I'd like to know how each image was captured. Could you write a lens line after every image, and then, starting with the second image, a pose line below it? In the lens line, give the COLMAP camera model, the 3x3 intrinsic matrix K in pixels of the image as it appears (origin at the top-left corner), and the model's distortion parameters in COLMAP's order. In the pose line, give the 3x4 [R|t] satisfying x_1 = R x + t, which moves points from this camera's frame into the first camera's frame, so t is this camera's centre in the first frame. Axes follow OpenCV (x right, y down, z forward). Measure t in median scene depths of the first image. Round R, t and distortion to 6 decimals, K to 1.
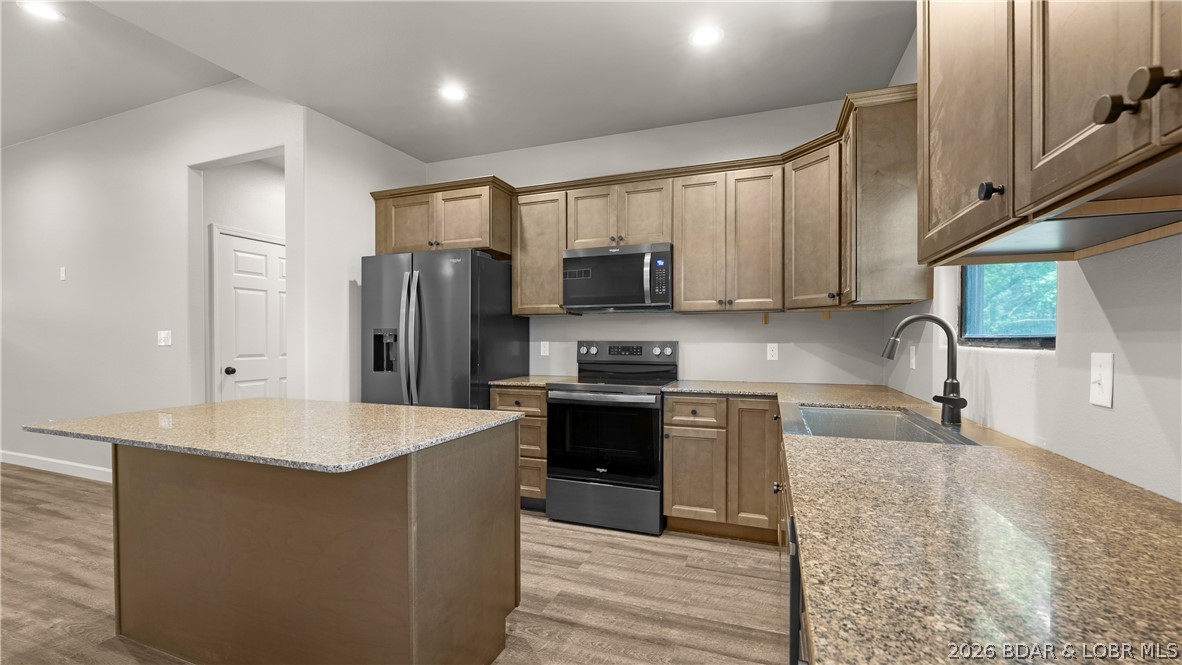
lens RADIAL K [[486.0, 0, 589.4], [0, 486.0, 336.8], [0, 0, 1]] dist [-0.011056, 0.000205]
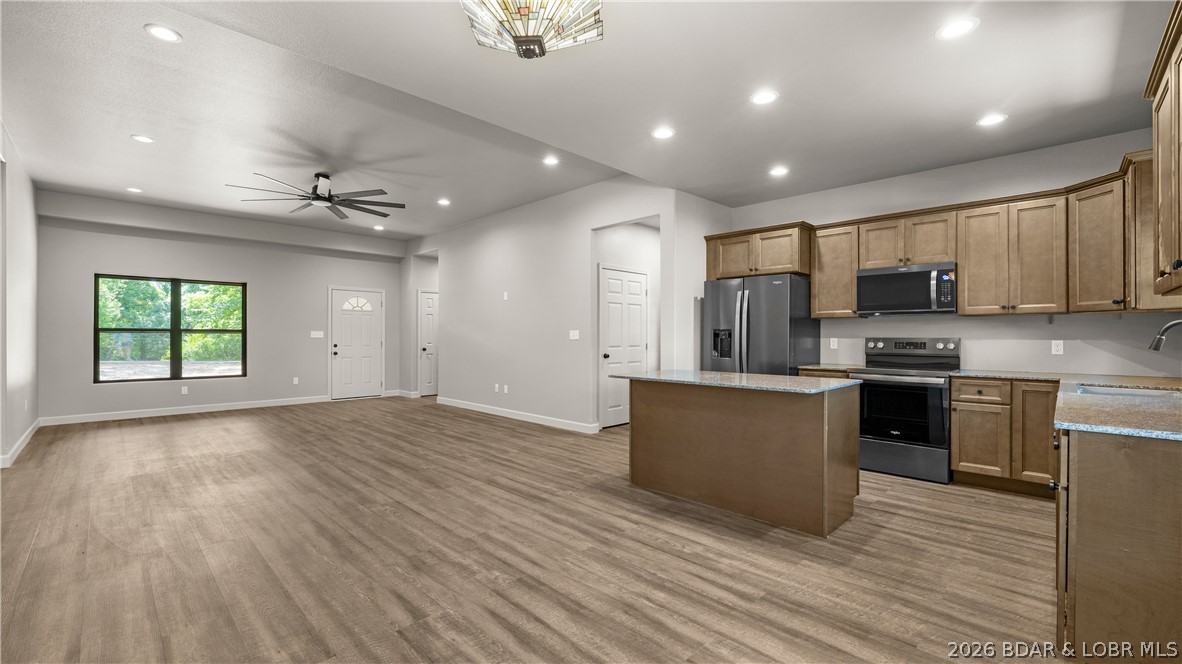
lens RADIAL K [[486.0, 0, 588.8], [0, 486.0, 330.6], [0, 0, 1]] dist [-0.011056, 0.000205]
pose [[0.910524, -0.001904, -0.413453, -0.189788], [-0.000658, 0.999981, -0.006053, -0.002440], [0.413456, 0.005783, 0.910506, -0.574144]]
